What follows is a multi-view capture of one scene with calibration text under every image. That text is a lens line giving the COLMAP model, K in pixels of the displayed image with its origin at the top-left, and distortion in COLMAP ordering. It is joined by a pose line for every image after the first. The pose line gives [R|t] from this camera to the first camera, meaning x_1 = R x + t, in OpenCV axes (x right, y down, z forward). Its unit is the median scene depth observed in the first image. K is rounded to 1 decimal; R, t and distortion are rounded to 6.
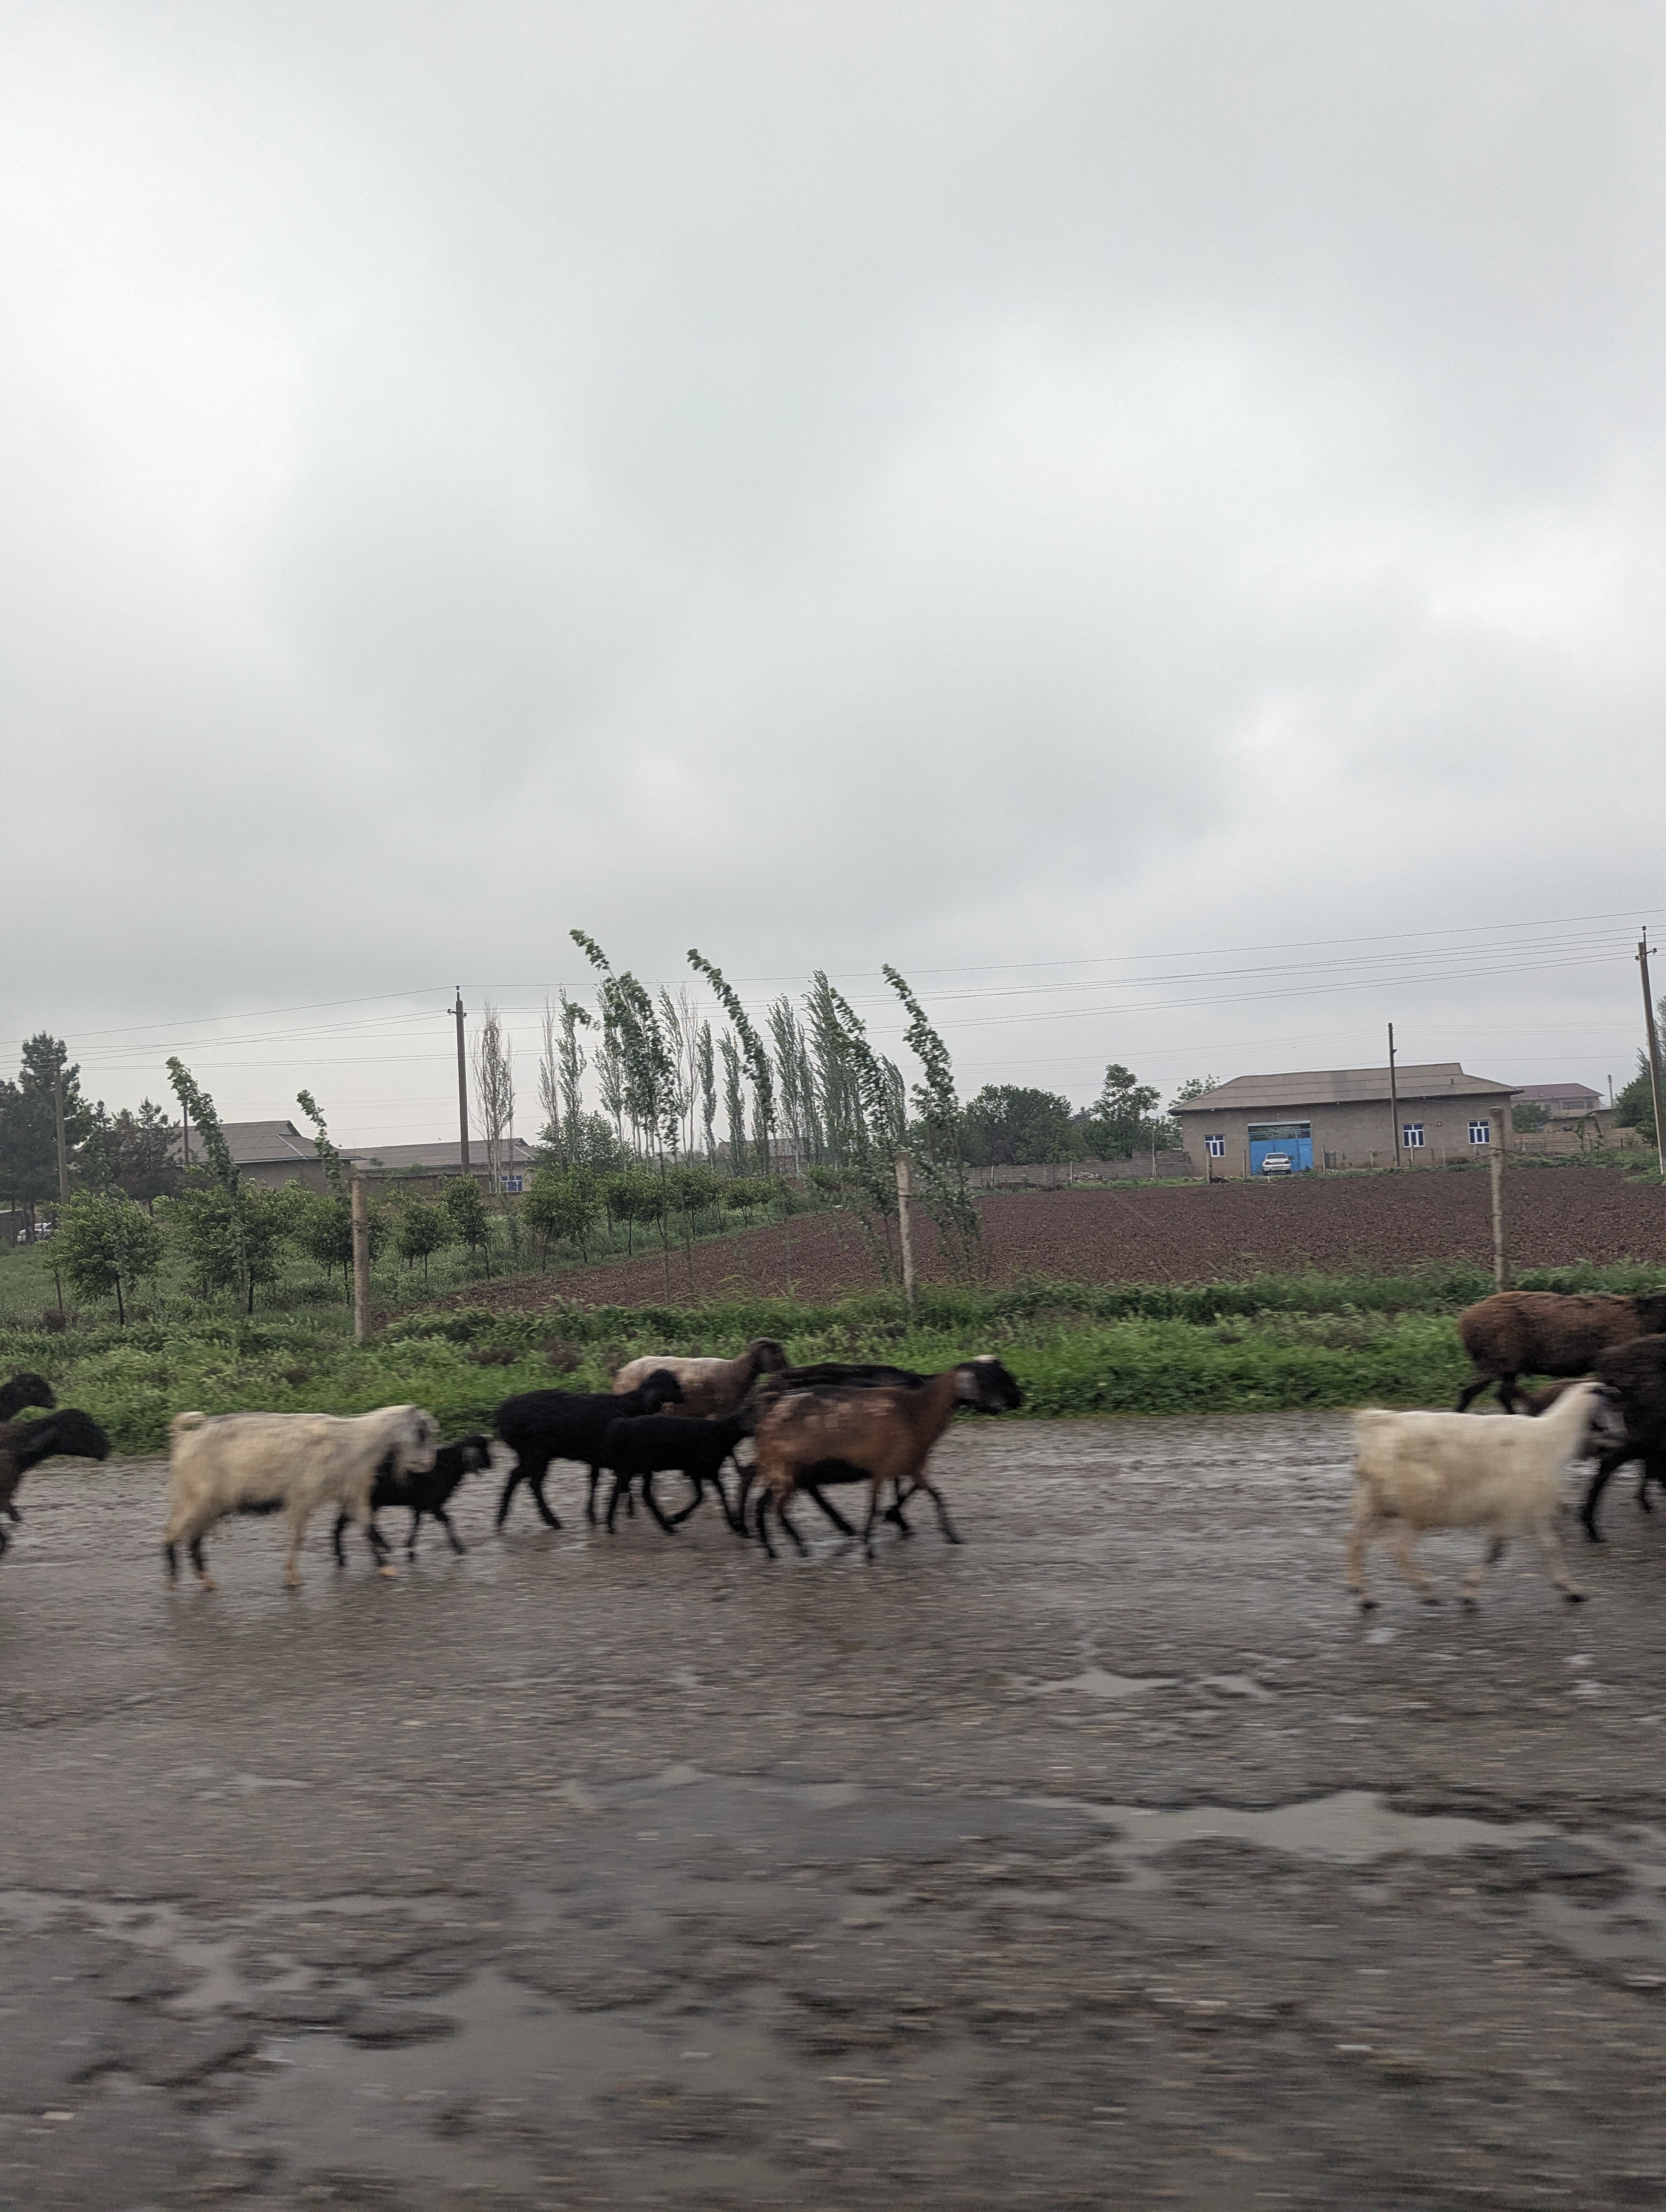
lens RADIAL K [[1532.0, 0, 833.0], [0, 1532.0, 1106.0], [0, 0, 1]] dist [0.039131, -0.000140]
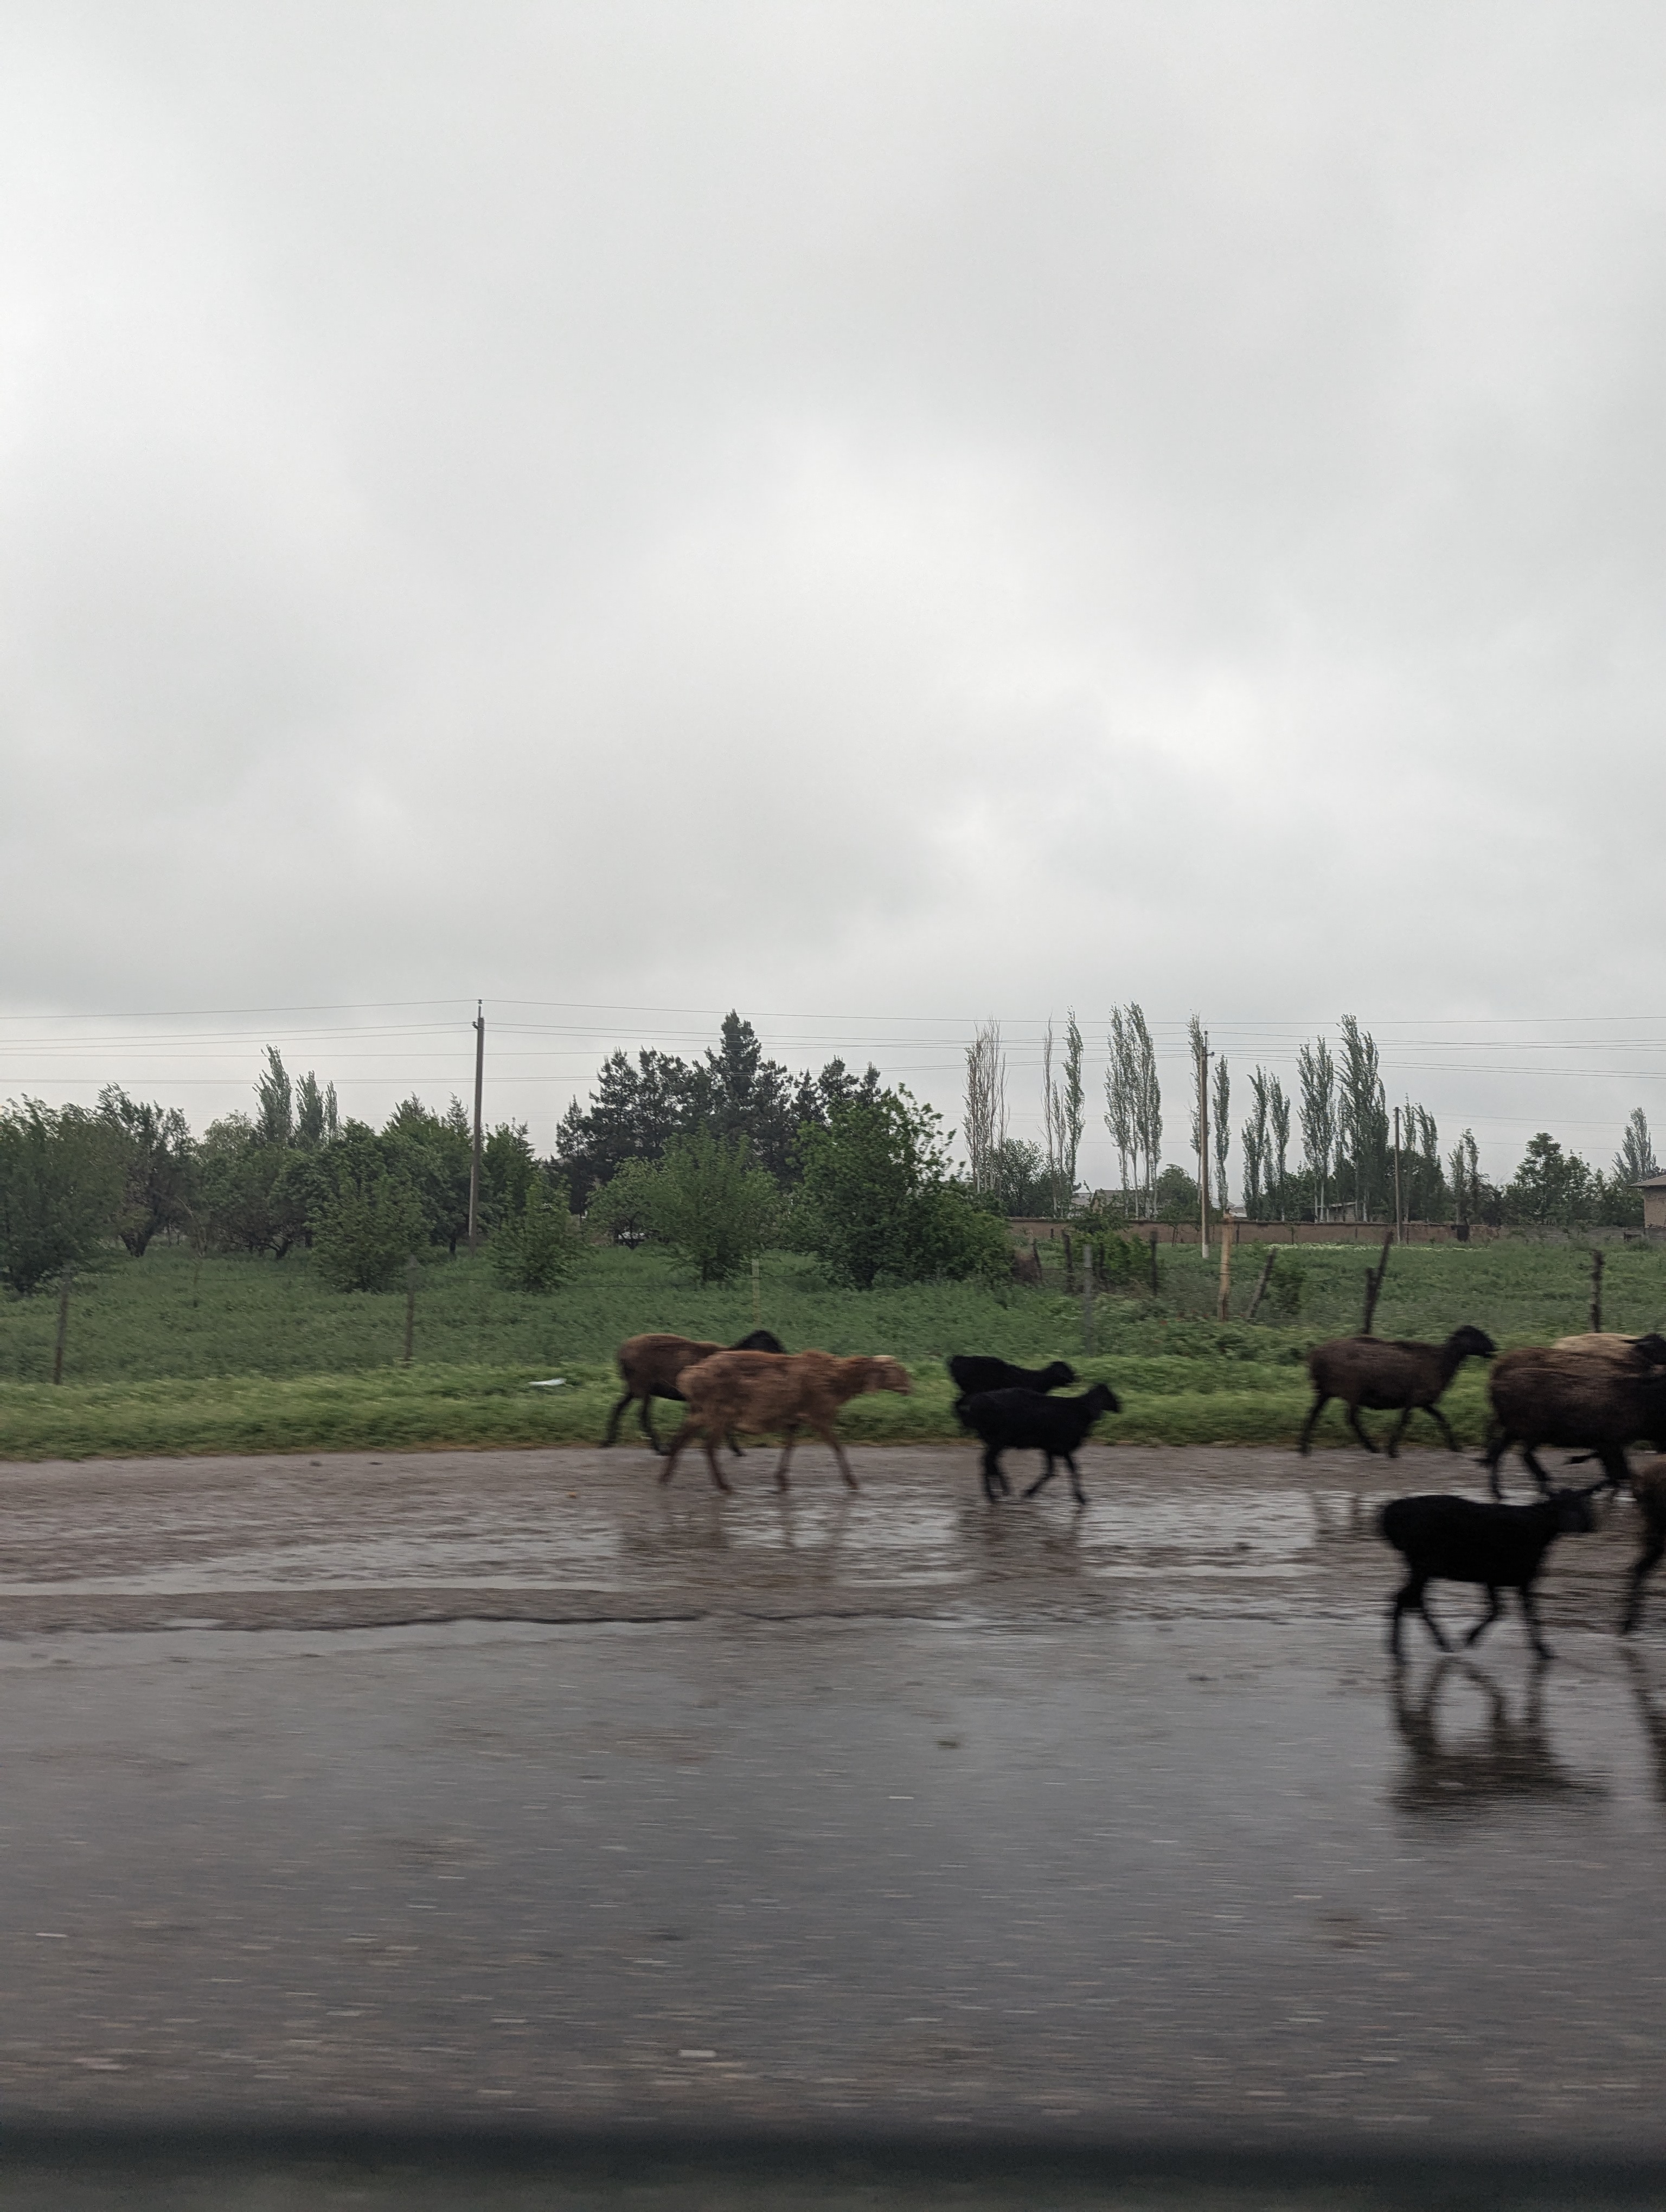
lens RADIAL K [[1483.3, 0, 833.0], [0, 1483.3, 1106.0], [0, 0, 1]] dist [0.000097, -0.000128]
pose [[0.978219, 0.081378, 0.190957, -0.506979], [-0.075244, 0.996396, -0.039169, 0.031296], [-0.193456, 0.023947, 0.980817, 0.128504]]
